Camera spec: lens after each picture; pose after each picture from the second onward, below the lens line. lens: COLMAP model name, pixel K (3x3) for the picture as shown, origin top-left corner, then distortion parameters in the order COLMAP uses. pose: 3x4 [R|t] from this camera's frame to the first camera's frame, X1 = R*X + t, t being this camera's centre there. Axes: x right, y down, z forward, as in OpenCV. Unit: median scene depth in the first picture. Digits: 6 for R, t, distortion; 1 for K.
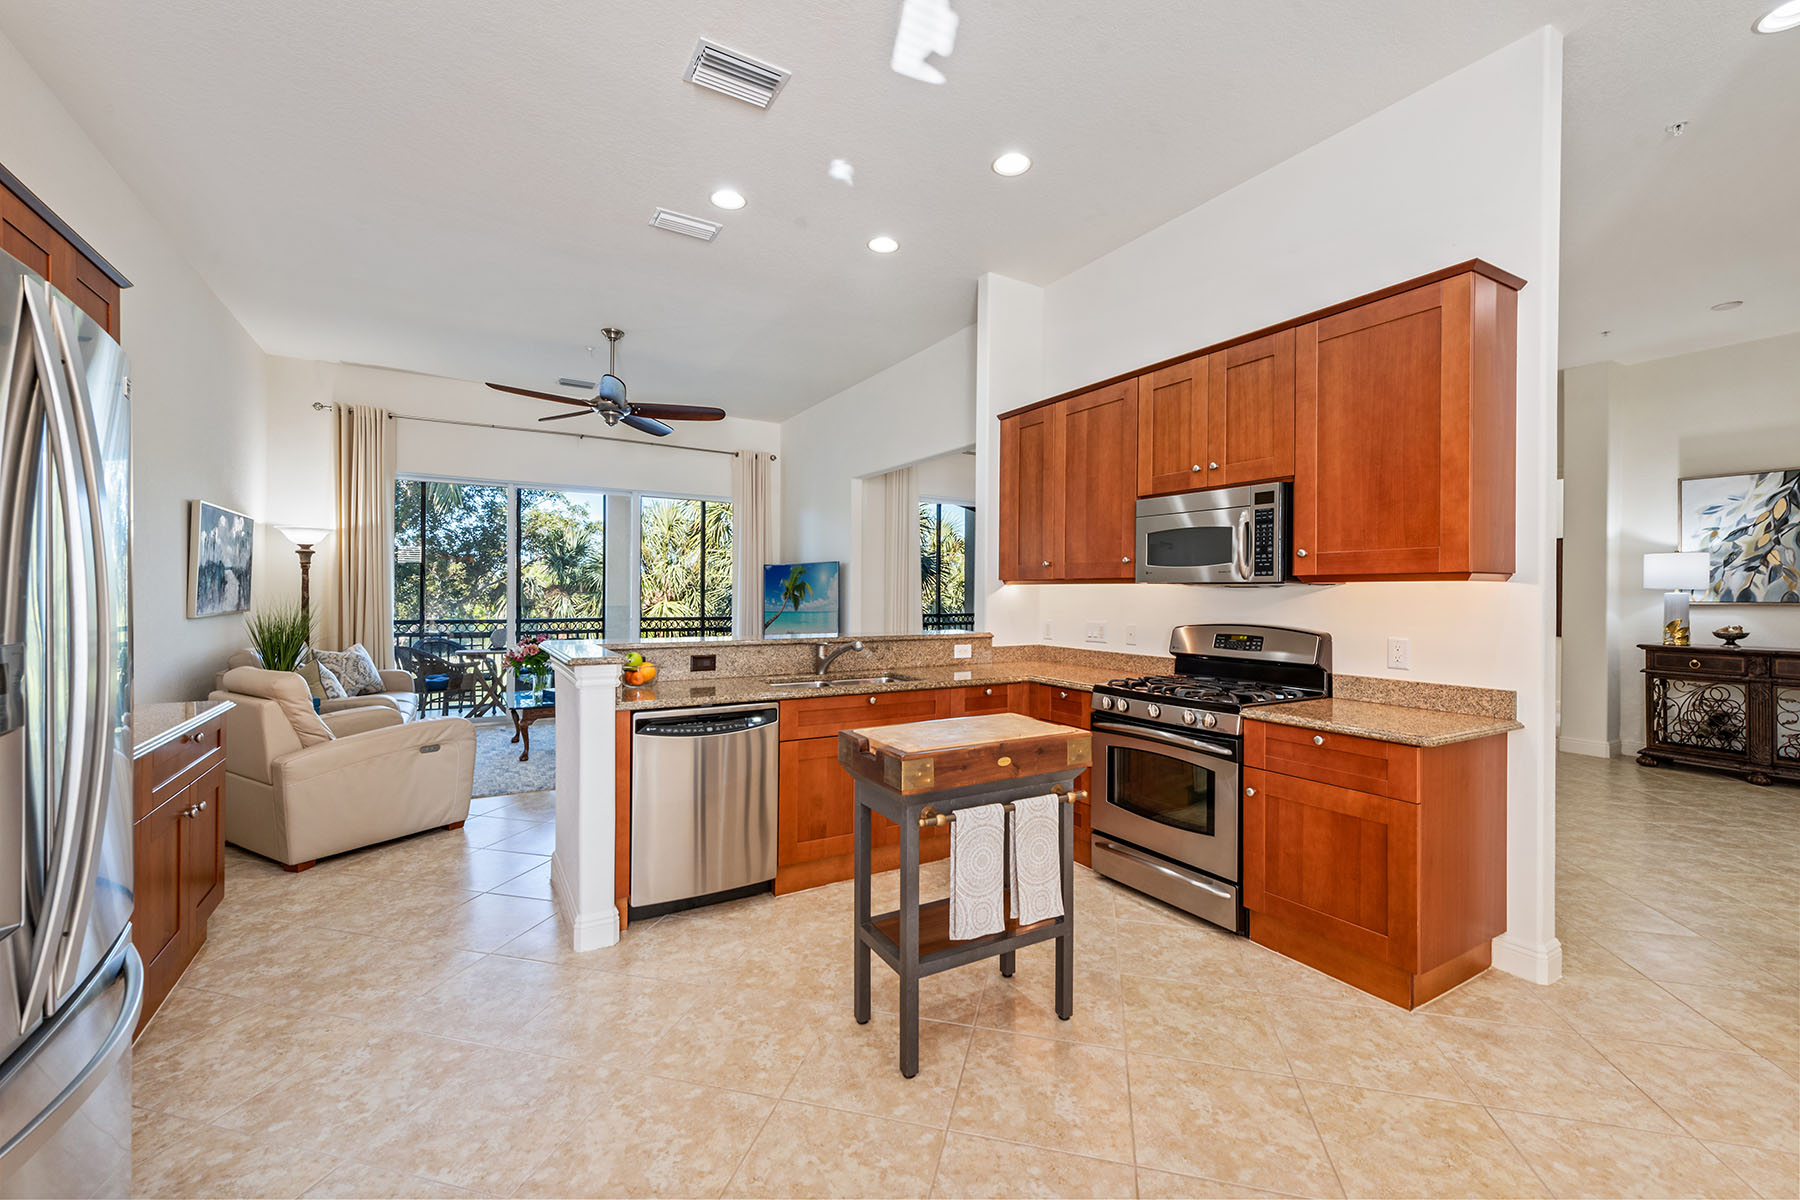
lens RADIAL K [[756.2, 0, 920.3], [0, 756.2, 595.5], [0, 0, 1]] dist [0.017598, -0.009259]
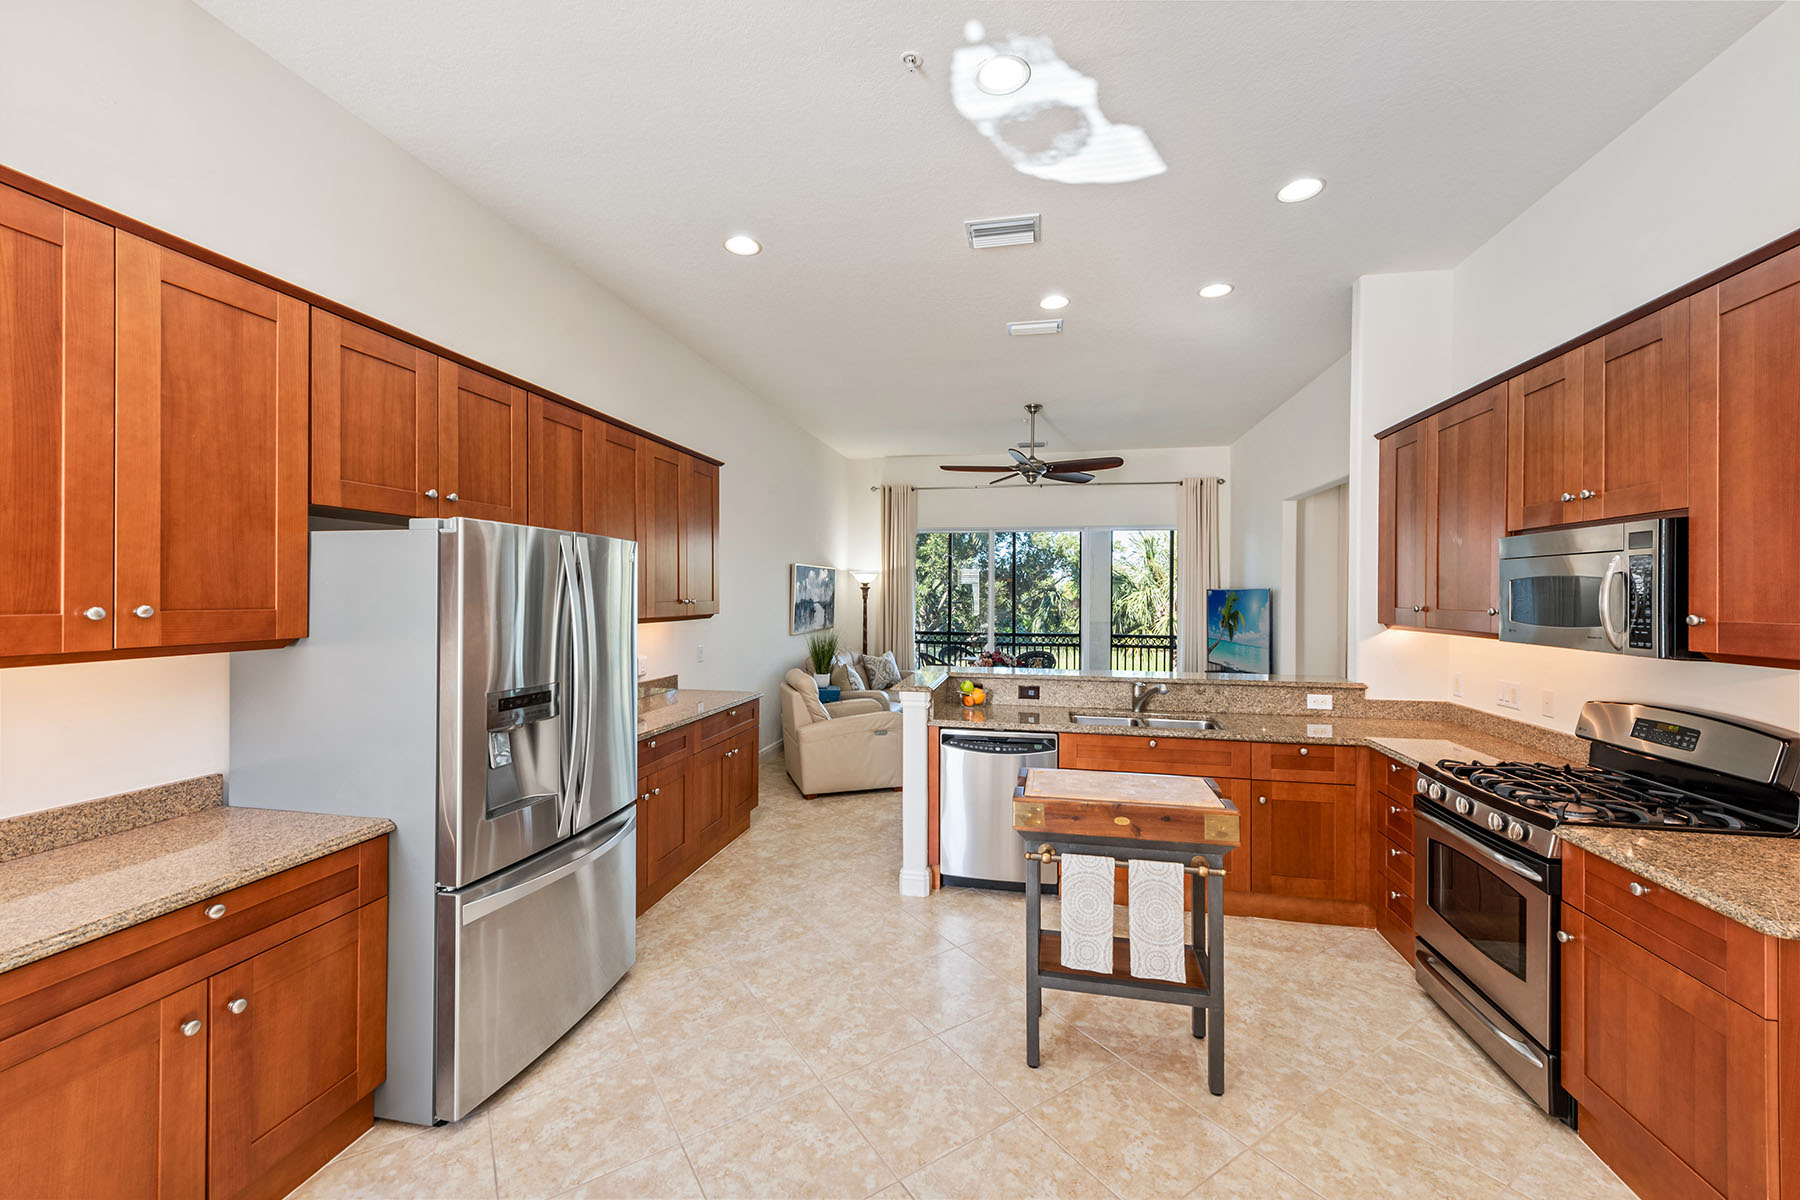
lens RADIAL K [[725.5, 0, 887.0], [0, 725.5, 594.9], [0, 0, 1]] dist [0.016481, -0.006705]
pose [[0.722433, -0.001919, -0.691438, 0.393788], [-0.002832, 0.999980, -0.005734, -0.066646], [0.691435, 0.006100, 0.722413, 0.002368]]
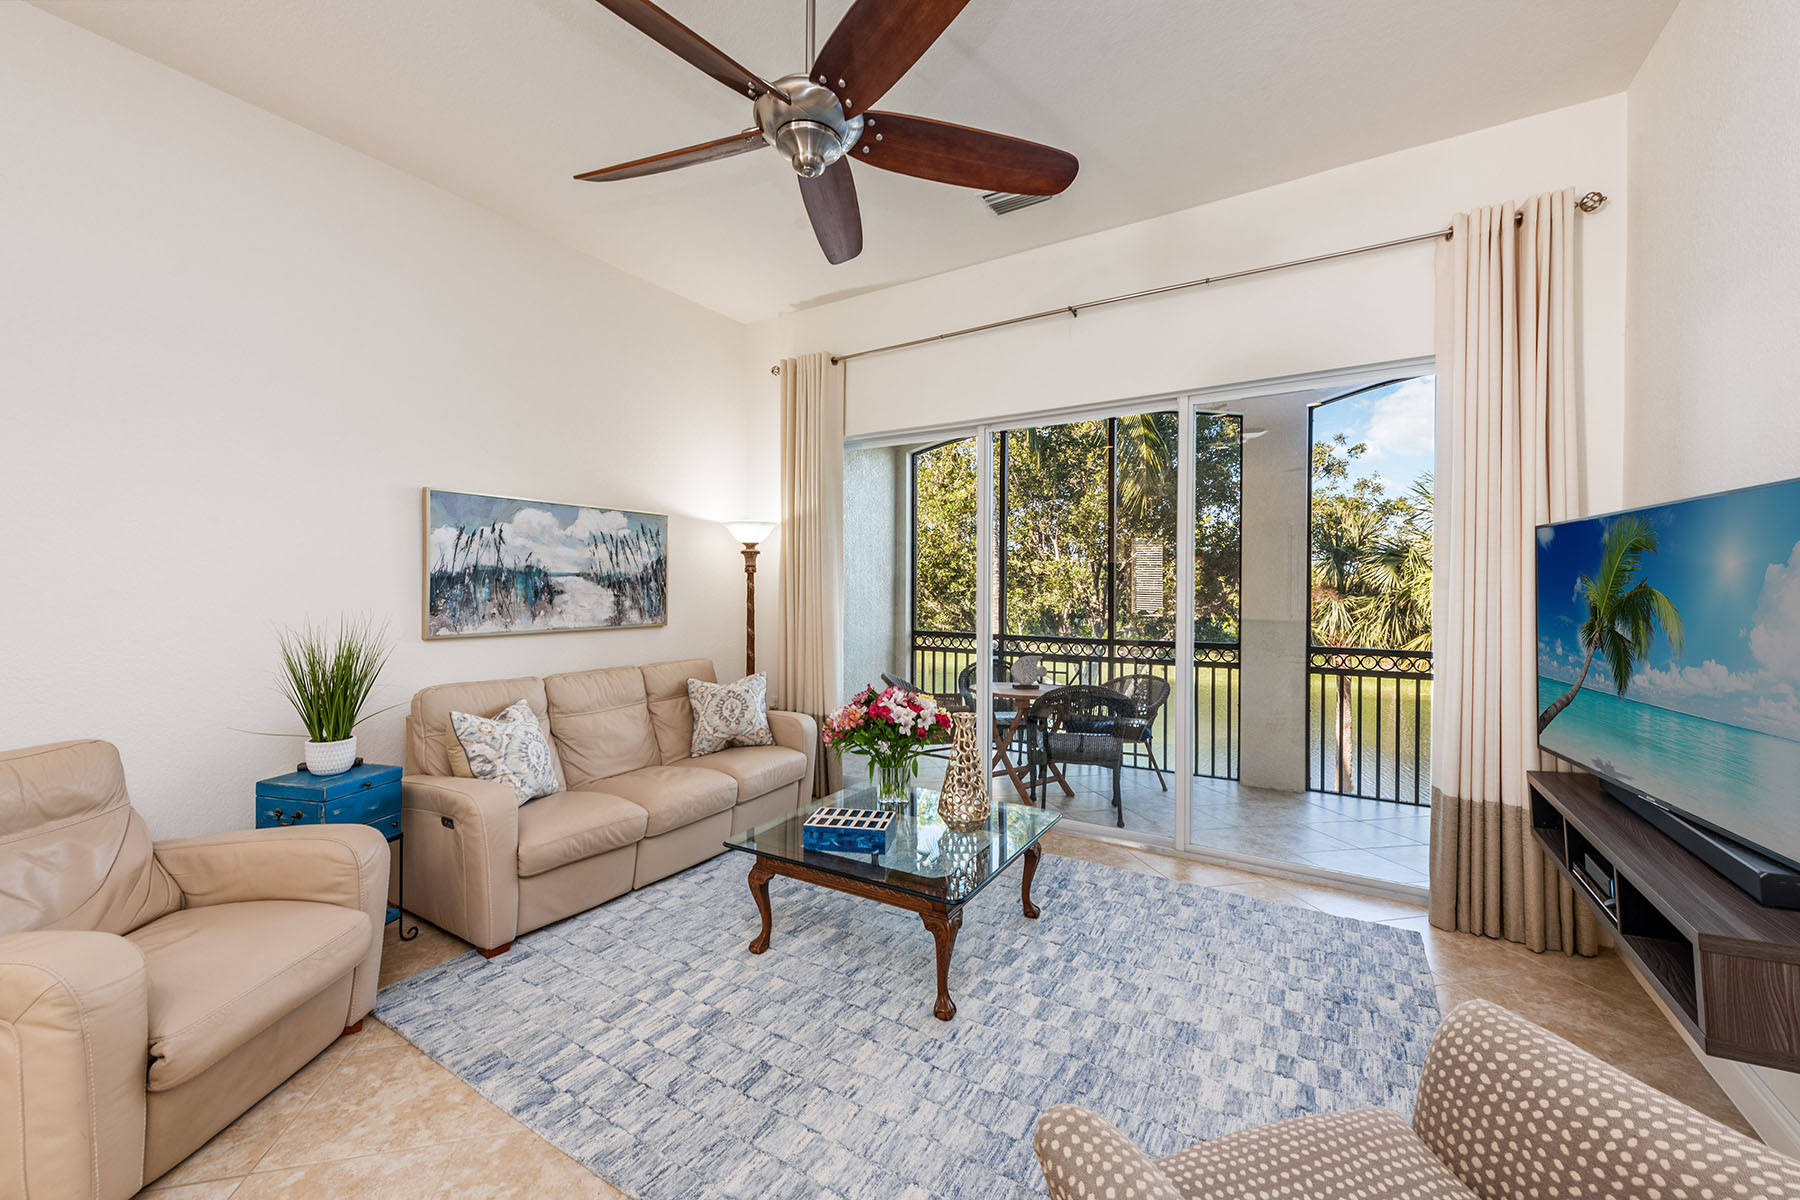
lens RADIAL K [[704.1, 0, 900.0], [0, 704.1, 600.0], [0, 0, 1]] dist [0.013985, -0.006114]
pose [[0.445155, 0.017361, -0.895285, -0.123528], [-0.006785, 0.999849, 0.016015, -0.036131], [0.895428, -0.001055, 0.445205, 1.528481]]
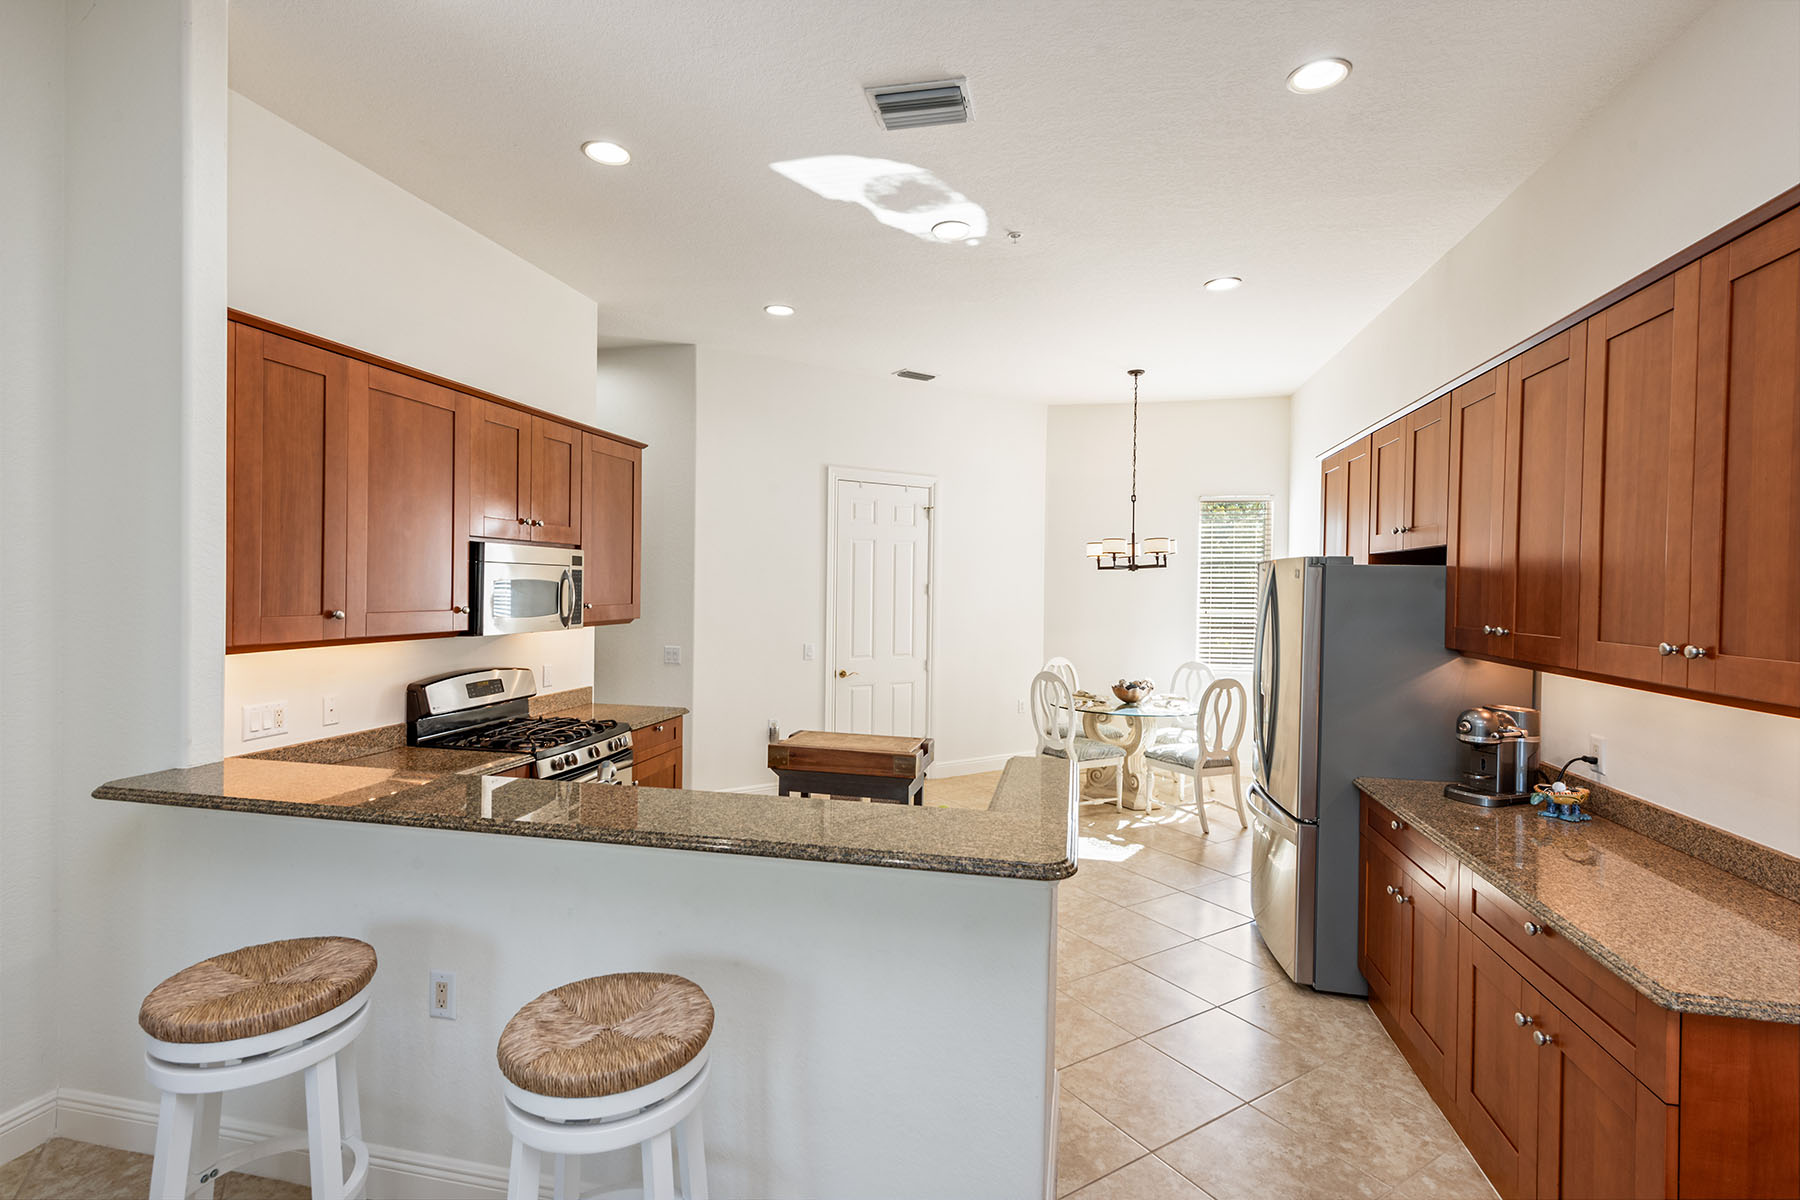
lens RADIAL K [[887.3, 0, 895.8], [0, 887.3, 595.4], [0, 0, 1]] dist [0.000130, -0.000142]
pose [[-0.722563, -0.022955, 0.690924, -0.852935], [-0.014143, 0.999730, 0.018423, -0.099786], [-0.691161, 0.003540, -0.722693, 1.574741]]
